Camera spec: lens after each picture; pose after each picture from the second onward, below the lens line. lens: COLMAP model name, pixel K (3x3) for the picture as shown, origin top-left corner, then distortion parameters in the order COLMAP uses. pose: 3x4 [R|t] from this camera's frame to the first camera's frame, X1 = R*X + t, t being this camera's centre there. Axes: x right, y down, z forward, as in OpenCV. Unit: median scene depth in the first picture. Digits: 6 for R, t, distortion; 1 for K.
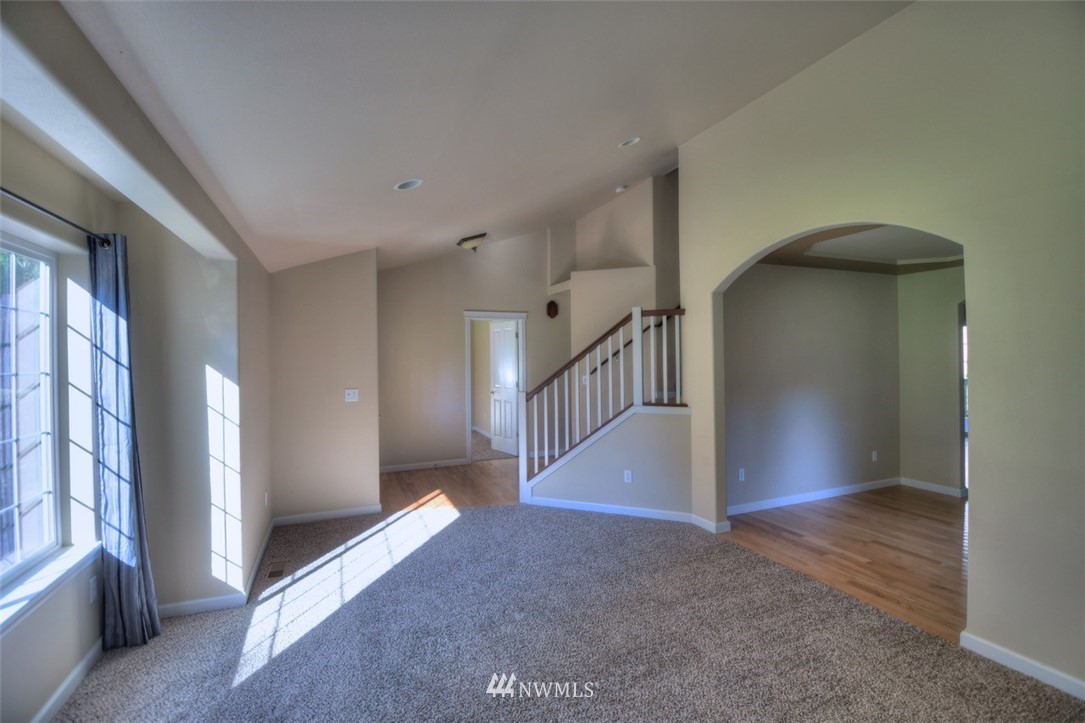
lens RADIAL K [[483.2, 0, 552.1], [0, 483.2, 353.7], [0, 0, 1]] dist [0.007910, -0.020828]
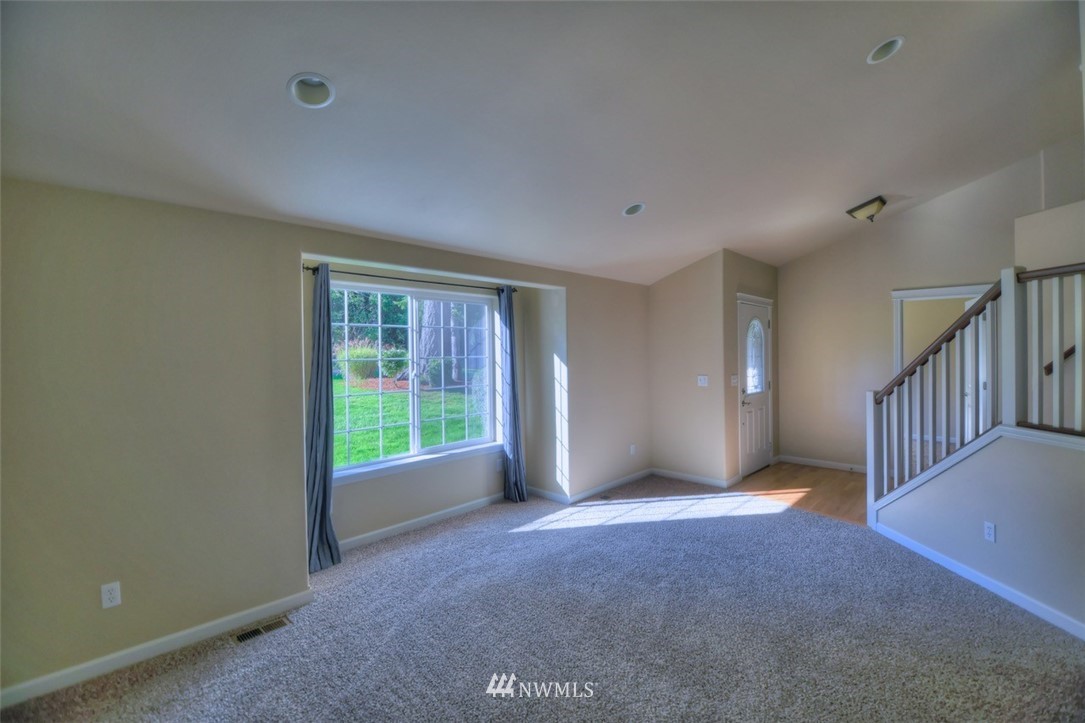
lens RADIAL K [[483.2, 0, 552.1], [0, 483.2, 353.7], [0, 0, 1]] dist [0.007910, -0.020828]
pose [[0.399238, 0.012819, -0.916758, 0.558507], [0.011769, 0.999748, 0.019105, -0.006158], [0.916772, -0.018416, 0.398987, 0.224120]]
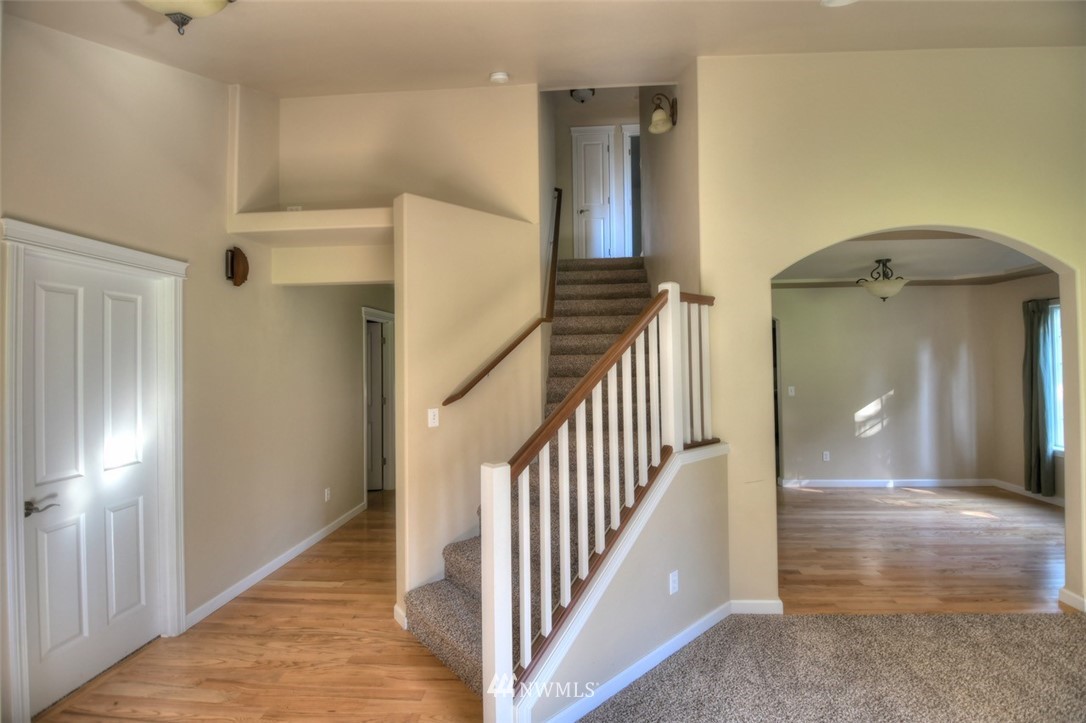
lens RADIAL K [[483.7, 0, 552.6], [0, 483.7, 353.7], [0, 0, 1]] dist [0.007910, -0.020828]
pose [[0.457335, 0.018579, 0.889100, -0.453567], [0.004718, 0.999717, -0.023317, -0.000380], [-0.889282, 0.014859, 0.457118, 0.945480]]
